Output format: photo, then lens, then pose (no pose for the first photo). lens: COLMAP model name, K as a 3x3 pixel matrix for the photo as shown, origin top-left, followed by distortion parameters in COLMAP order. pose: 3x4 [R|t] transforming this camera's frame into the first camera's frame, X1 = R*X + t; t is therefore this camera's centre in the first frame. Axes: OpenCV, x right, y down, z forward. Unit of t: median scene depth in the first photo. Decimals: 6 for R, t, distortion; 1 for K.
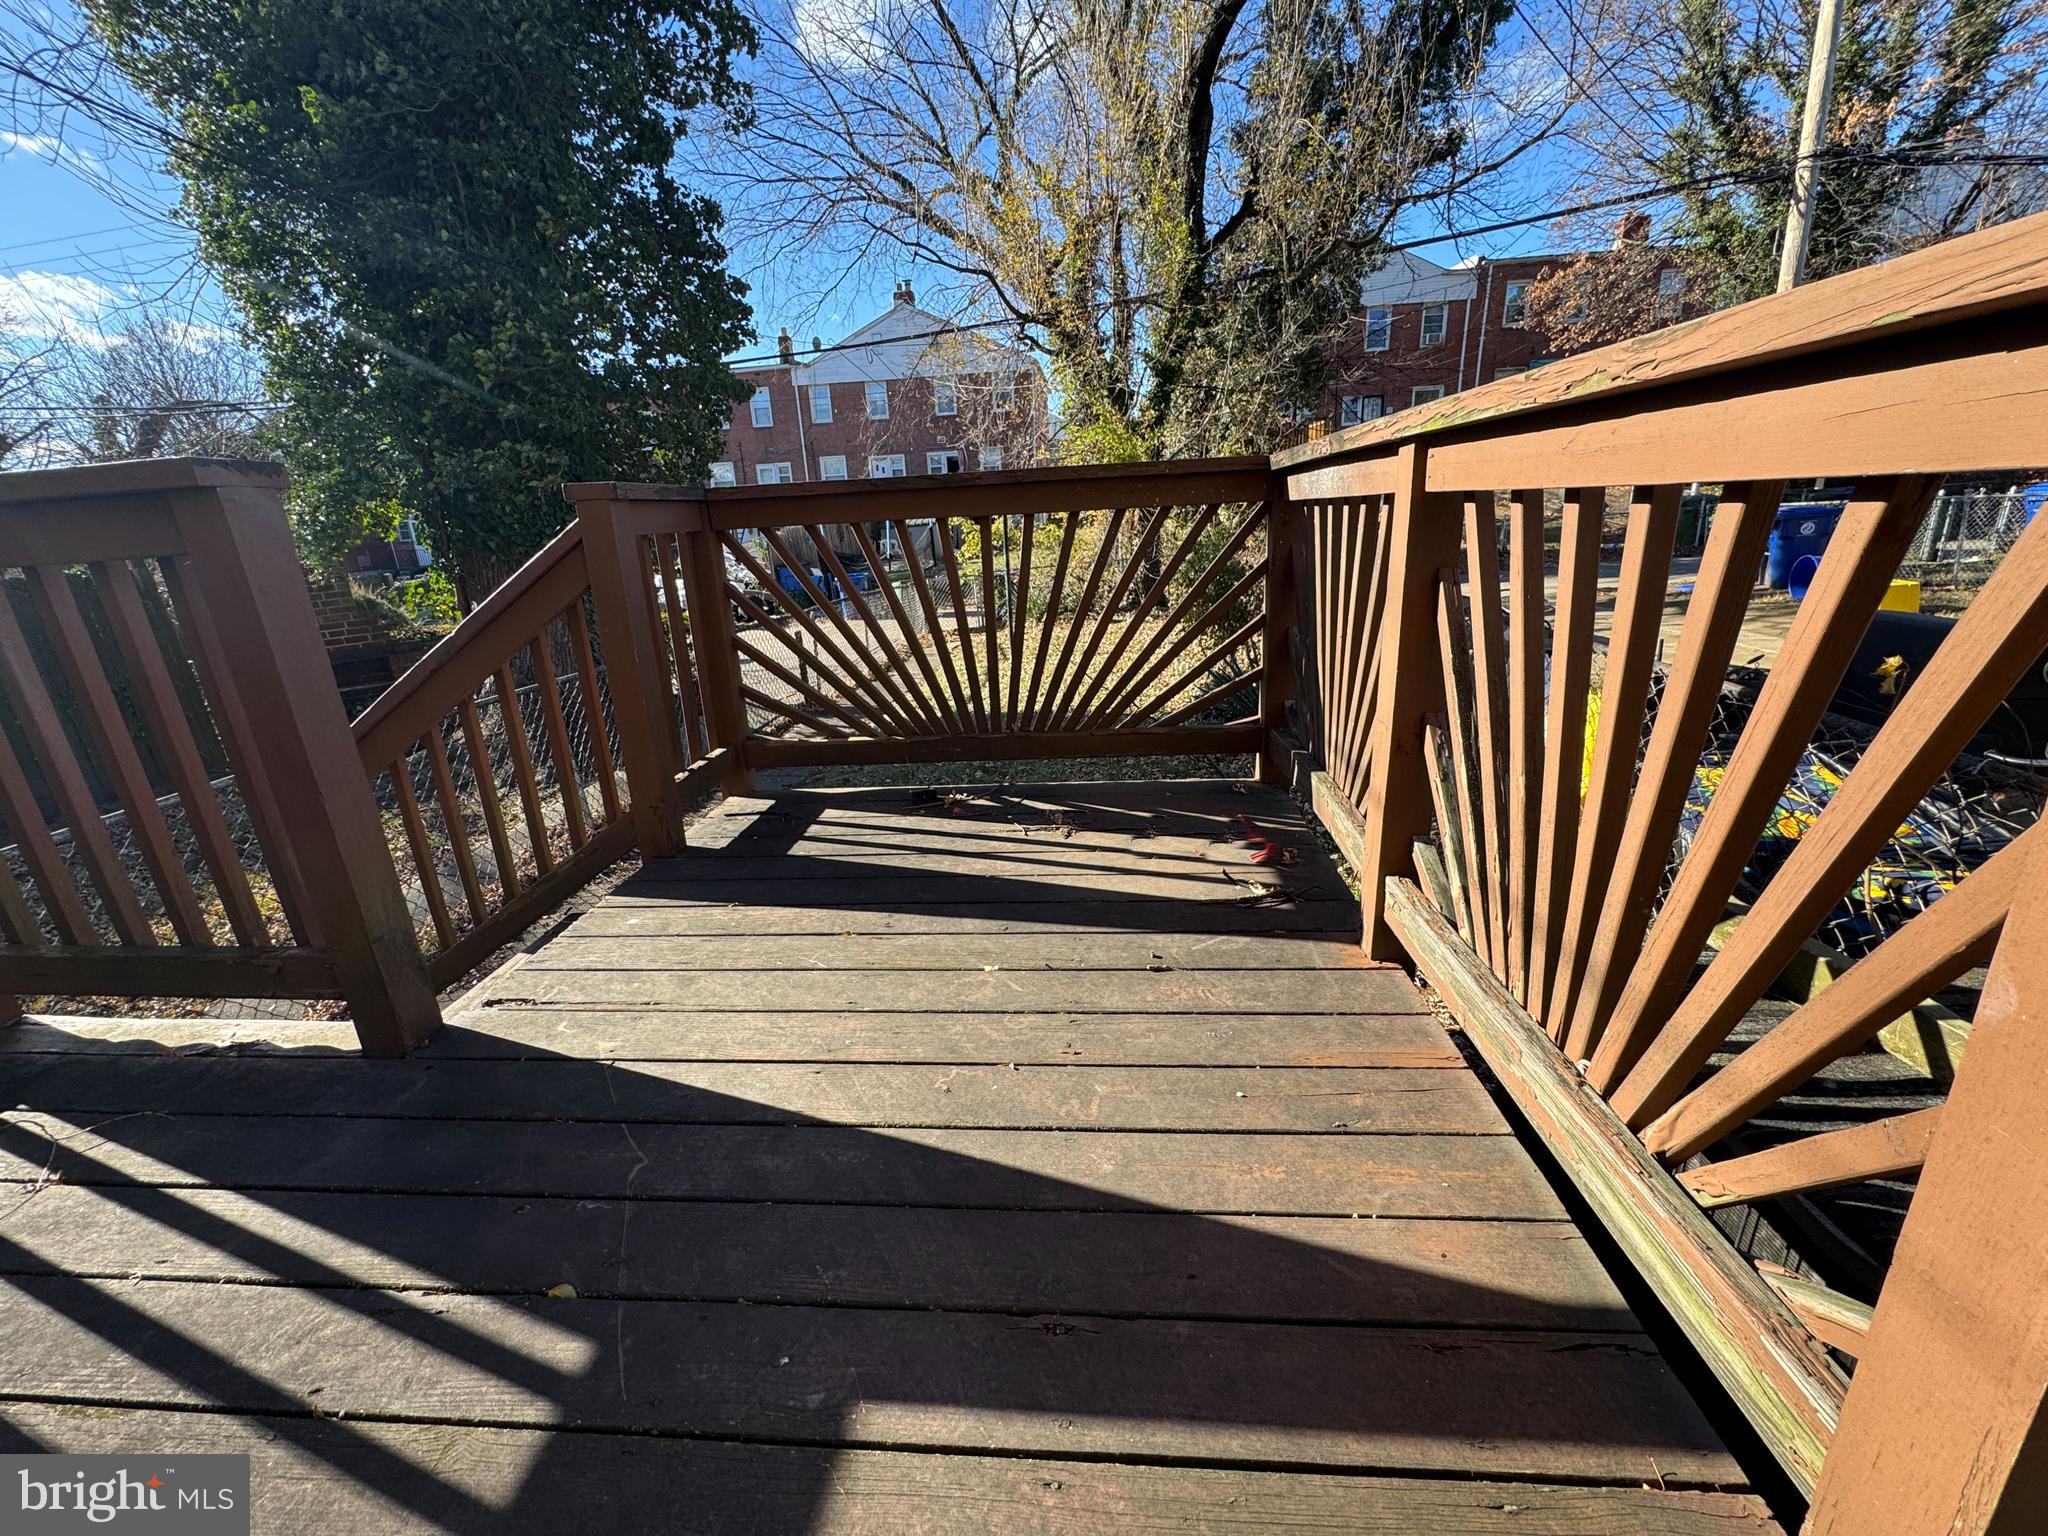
lens RADIAL K [[816.0, 0, 1024.5], [0, 816.0, 766.0], [0, 0, 1]] dist [-0.003908, -0.000017]
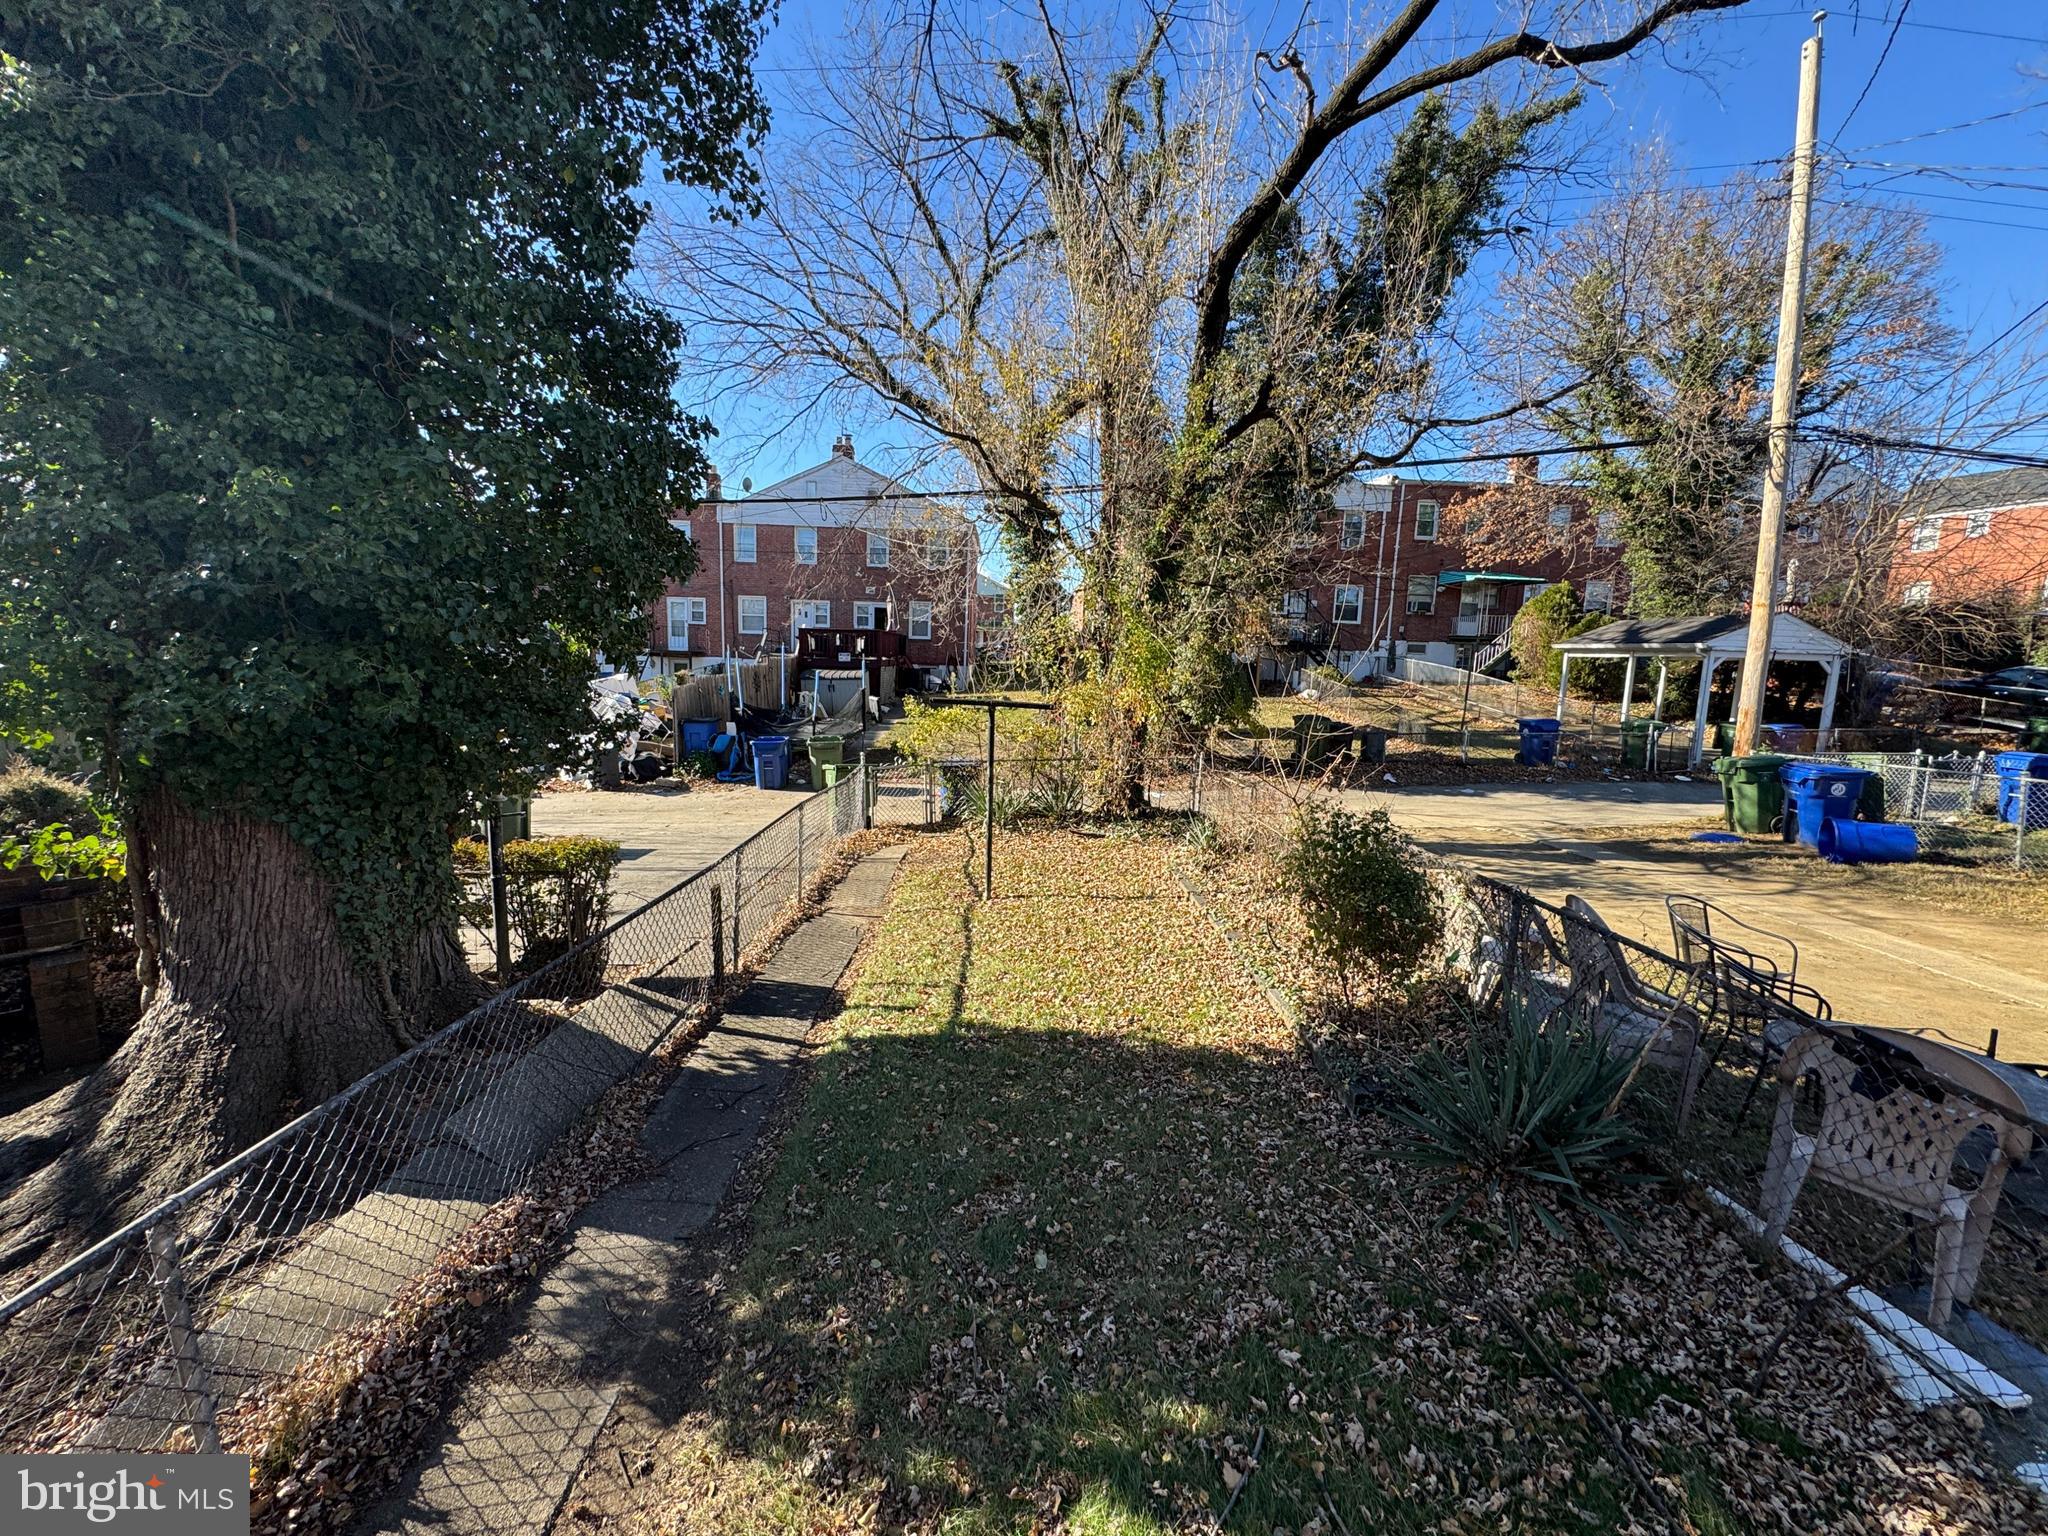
lens RADIAL K [[816.0, 0, 1024.5], [0, 816.0, 766.0], [0, 0, 1]] dist [-0.003908, -0.000017]
pose [[0.989874, 0.063623, 0.126889, -0.039992], [-0.041540, 0.984629, -0.169647, -0.054453], [-0.135732, 0.162658, 0.977302, 0.090558]]
